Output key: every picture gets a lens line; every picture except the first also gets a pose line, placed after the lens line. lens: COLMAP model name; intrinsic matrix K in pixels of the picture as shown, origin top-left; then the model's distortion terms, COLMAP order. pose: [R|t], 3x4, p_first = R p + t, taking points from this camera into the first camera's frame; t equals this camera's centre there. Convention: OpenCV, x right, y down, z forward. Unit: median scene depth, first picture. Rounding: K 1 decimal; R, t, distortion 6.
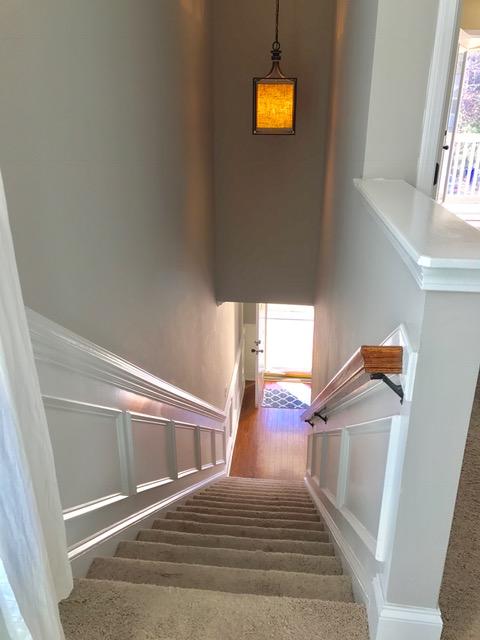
lens RADIAL K [[518.1, 0, 240.3], [0, 518.1, 319.7], [0, 0, 1]] dist [0.017048, -0.000266]
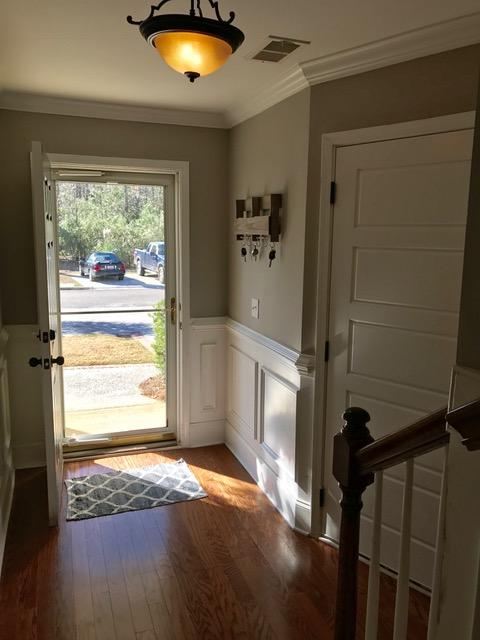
lens RADIAL K [[518.1, 0, 239.8], [0, 518.1, 319.9], [0, 0, 1]] dist [0.017048, -0.000266]
pose [[0.904813, -0.053633, 0.422417, 0.002536], [0.143829, 0.972225, -0.184639, 0.110447], [-0.400782, 0.227819, 0.887396, 0.565015]]
